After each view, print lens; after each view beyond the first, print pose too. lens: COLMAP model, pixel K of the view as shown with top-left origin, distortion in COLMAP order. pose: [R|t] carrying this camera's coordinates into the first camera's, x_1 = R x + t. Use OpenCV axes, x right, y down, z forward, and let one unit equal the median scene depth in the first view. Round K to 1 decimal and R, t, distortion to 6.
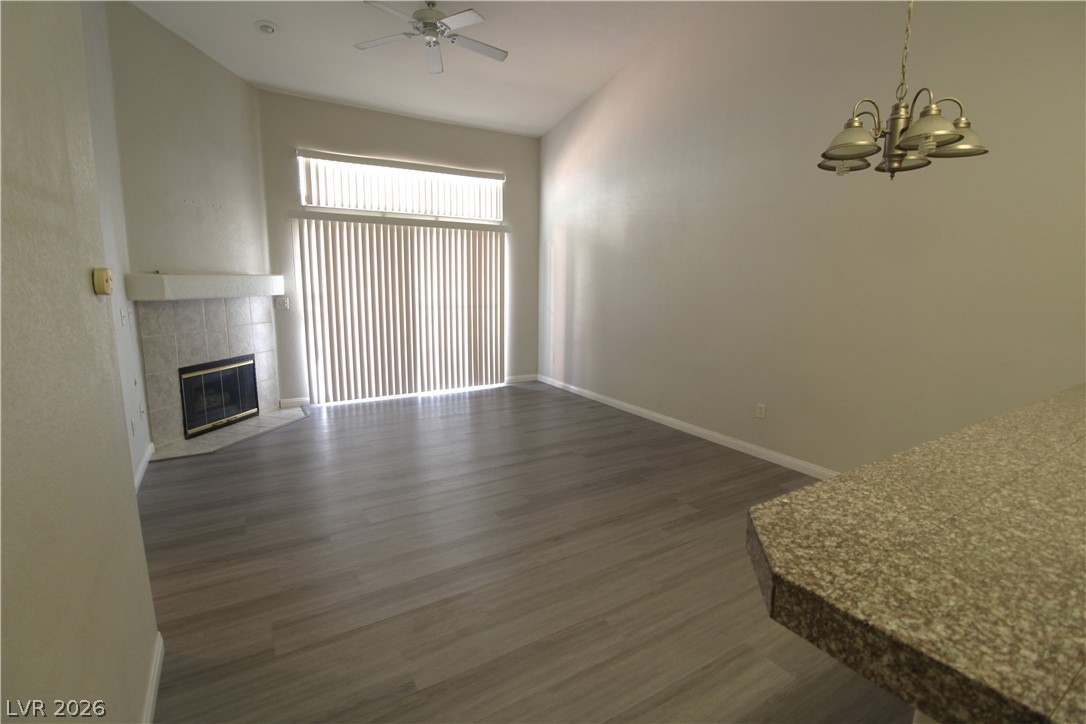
lens RADIAL K [[508.1, 0, 545.3], [0, 508.1, 357.0], [0, 0, 1]] dist [-0.011266, -0.003142]
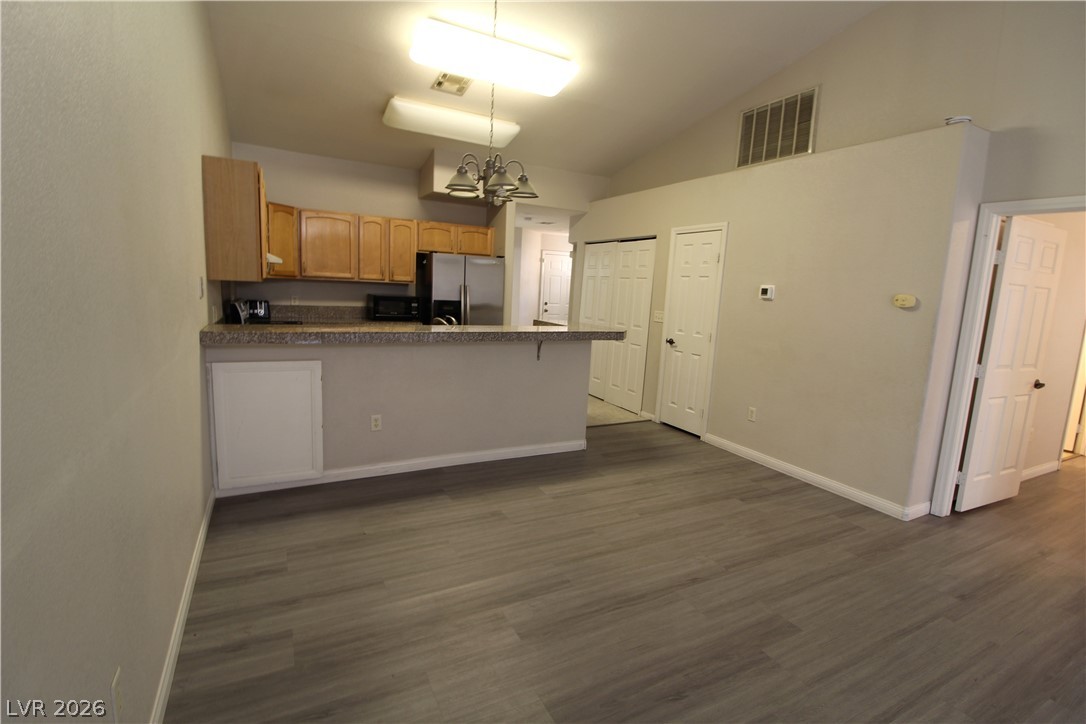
lens RADIAL K [[508.1, 0, 544.6], [0, 508.1, 361.8], [0, 0, 1]] dist [-0.011266, -0.003142]
pose [[-0.995435, -0.075430, 0.058481, 0.179733], [-0.053958, 0.950154, 0.307076, -0.178893], [-0.078729, 0.302519, -0.949886, 1.202362]]
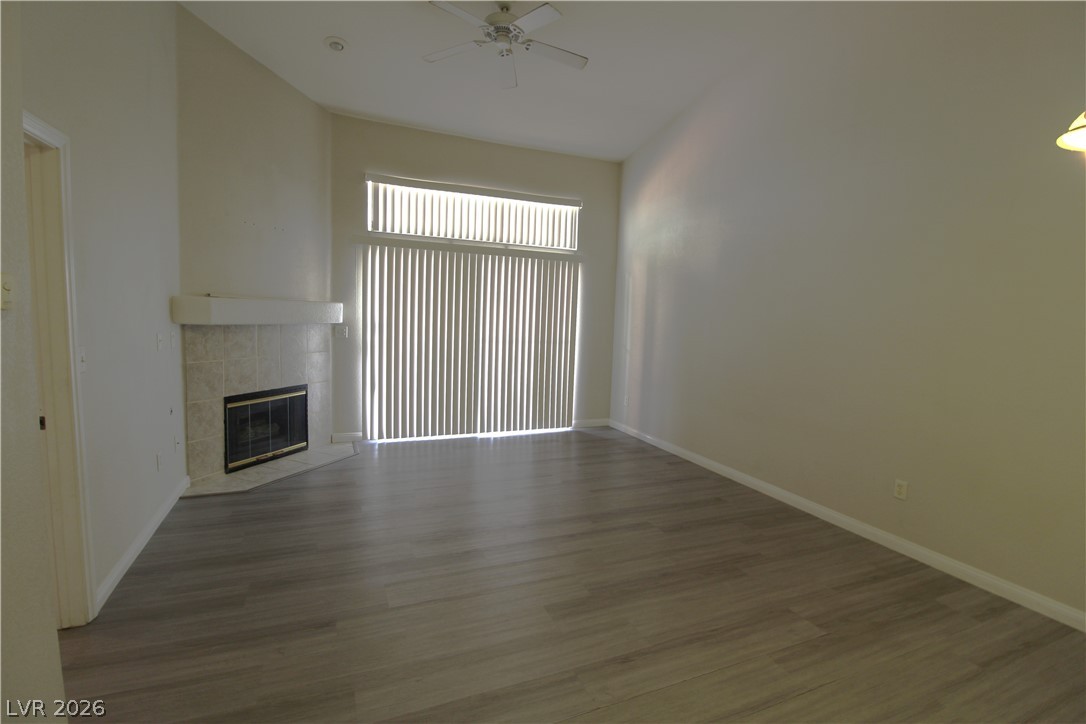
lens RADIAL K [[508.1, 0, 545.1], [0, 508.1, 358.3], [0, 0, 1]] dist [-0.011266, -0.003142]
pose [[0.988573, 0.036109, -0.146354, 0.000367], [-0.046161, 0.996759, -0.065878, -0.016193], [0.143501, 0.071881, 0.987036, 0.159680]]
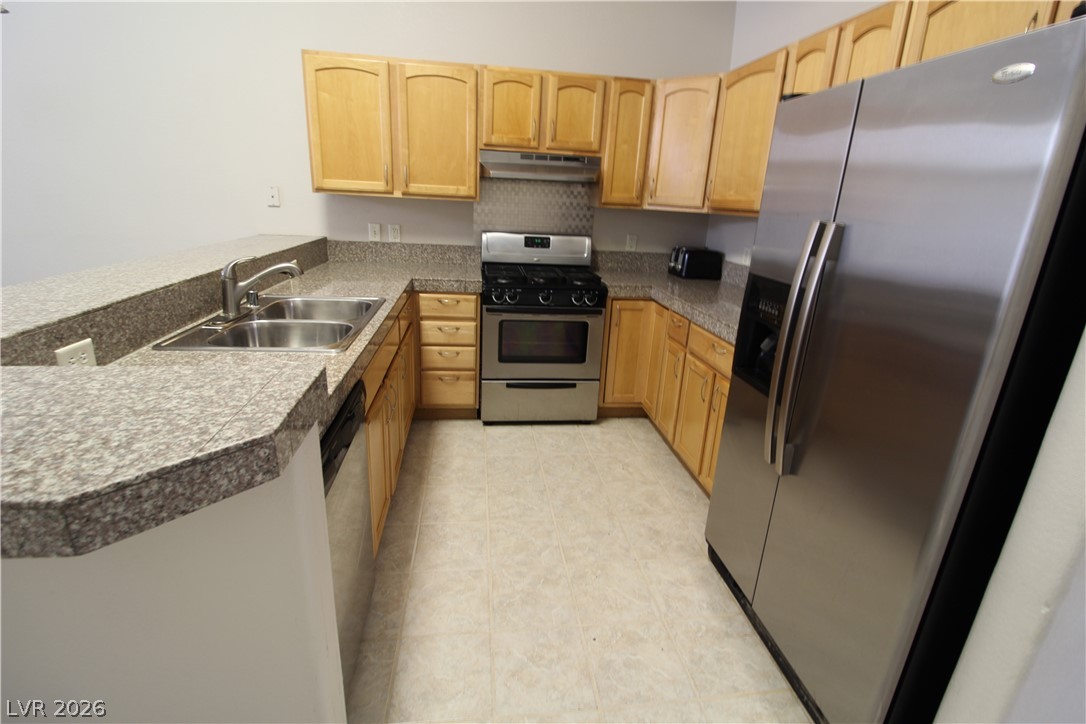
lens RADIAL K [[508.1, 0, 543.4], [0, 508.1, 356.3], [0, 0, 1]] dist [-0.011266, -0.003142]
pose [[0.413375, -0.269107, 0.869886, 0.110945], [0.105607, 0.963053, 0.247744, 0.039166], [-0.904416, -0.010545, 0.426522, -0.113030]]
